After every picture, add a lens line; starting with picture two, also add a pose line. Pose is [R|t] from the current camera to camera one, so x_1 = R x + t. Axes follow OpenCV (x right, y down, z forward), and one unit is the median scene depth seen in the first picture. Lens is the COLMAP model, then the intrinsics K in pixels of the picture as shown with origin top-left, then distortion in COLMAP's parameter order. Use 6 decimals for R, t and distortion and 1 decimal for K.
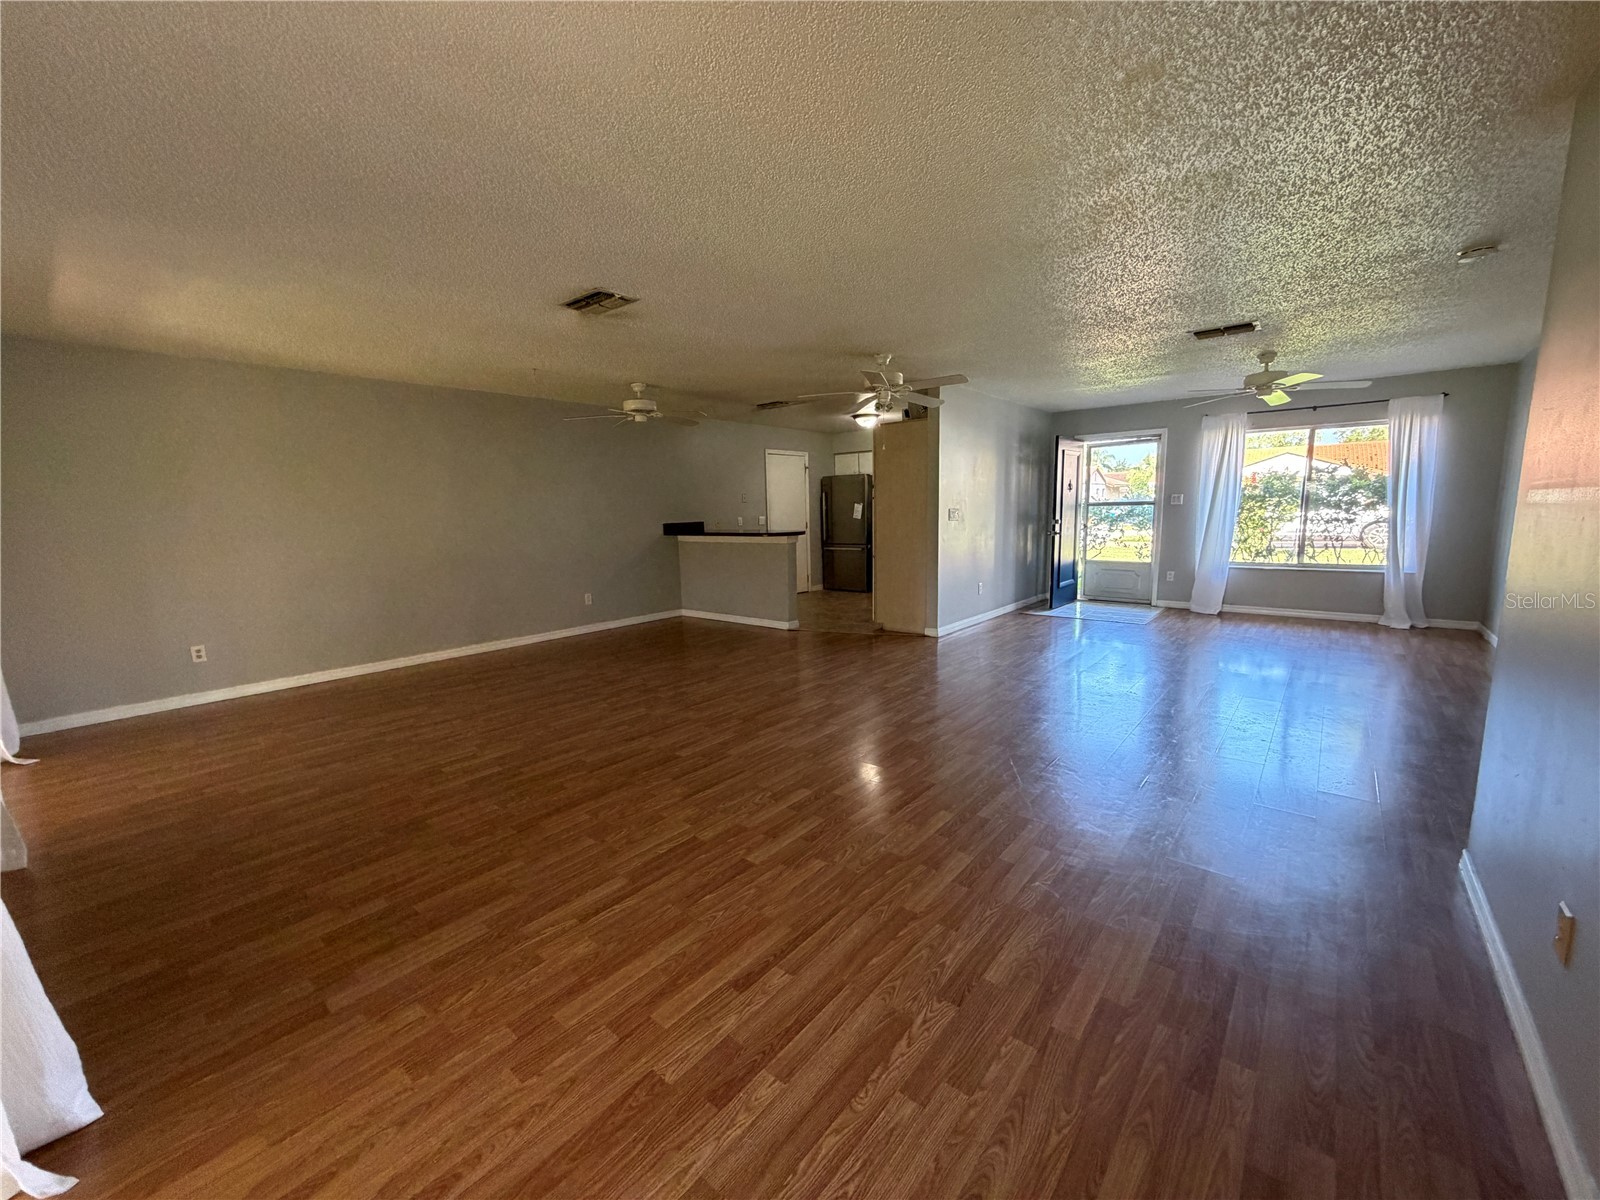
lens RADIAL K [[635.1, 0, 800.0], [0, 635.1, 600.0], [0, 0, 1]] dist [0.000903, 0.000183]
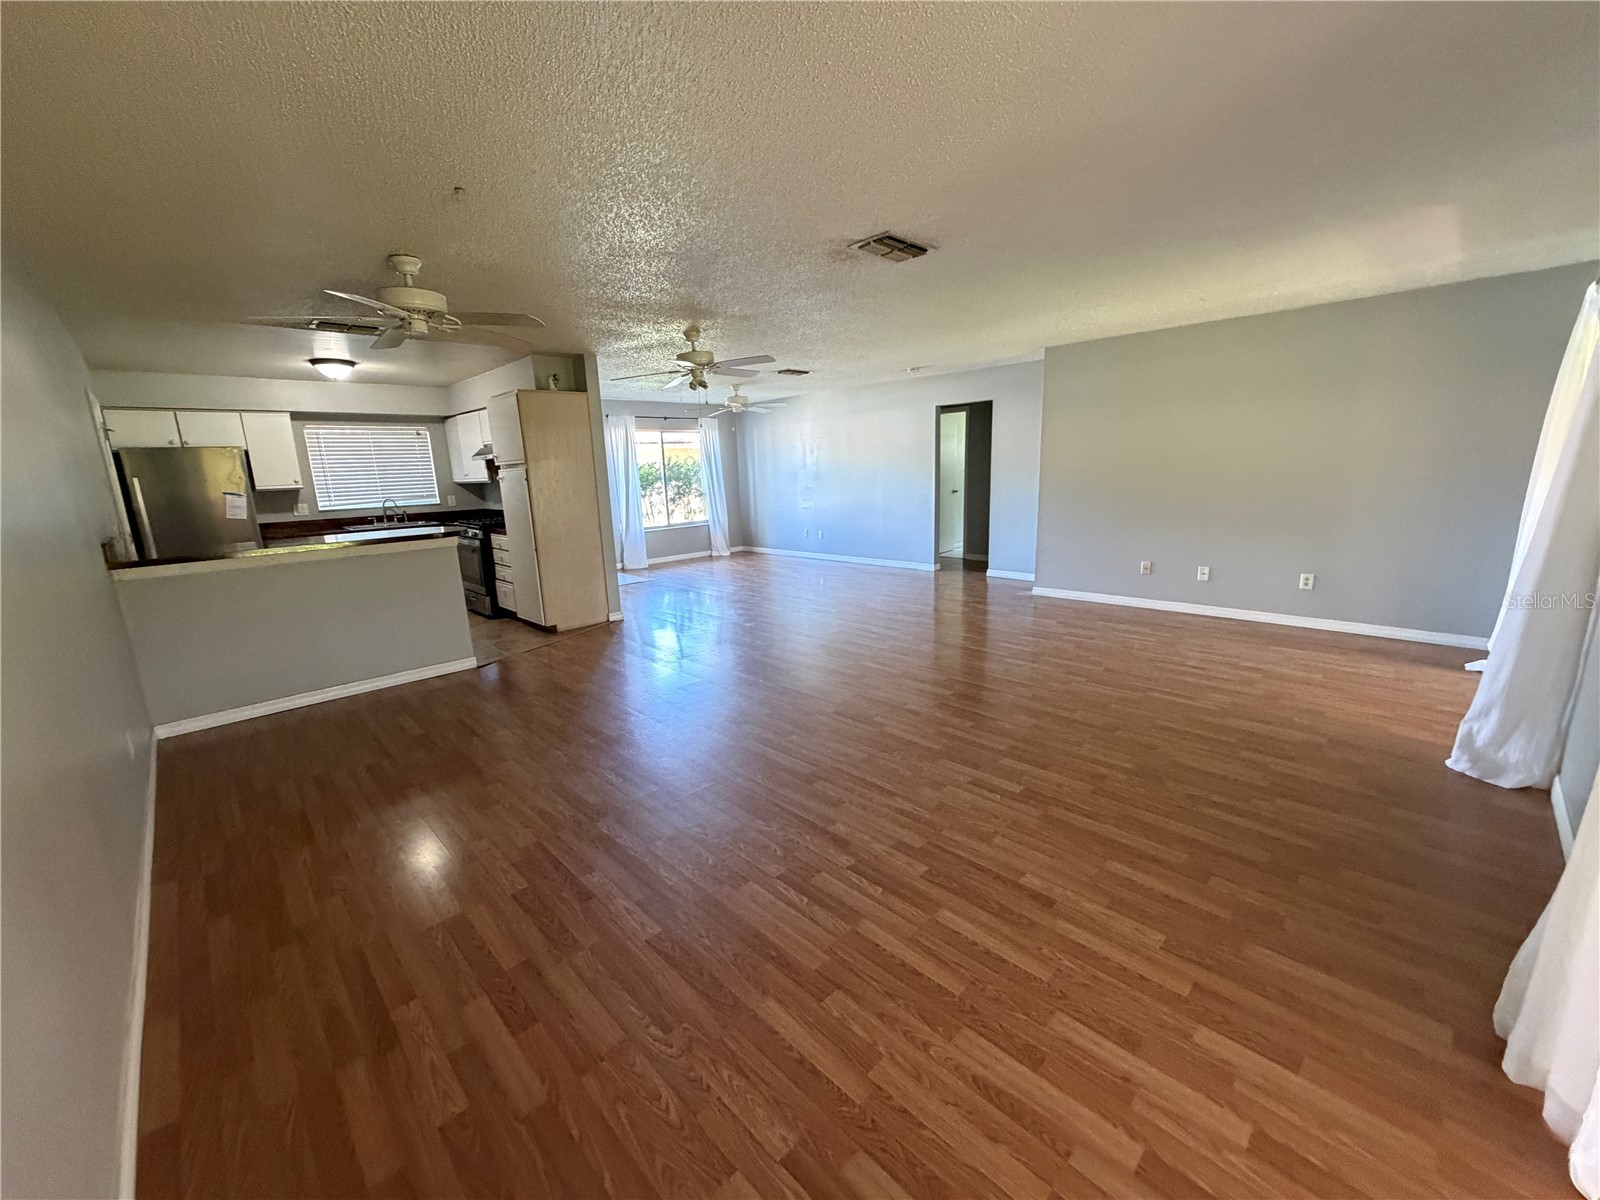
lens RADIAL K [[635.1, 0, 800.0], [0, 635.1, 600.0], [0, 0, 1]] dist [0.000903, 0.000183]
pose [[0.114515, -0.189946, 0.975093, -1.421700], [0.182525, 0.968864, 0.167296, -0.173864], [-0.976510, 0.158821, 0.145619, 1.170323]]
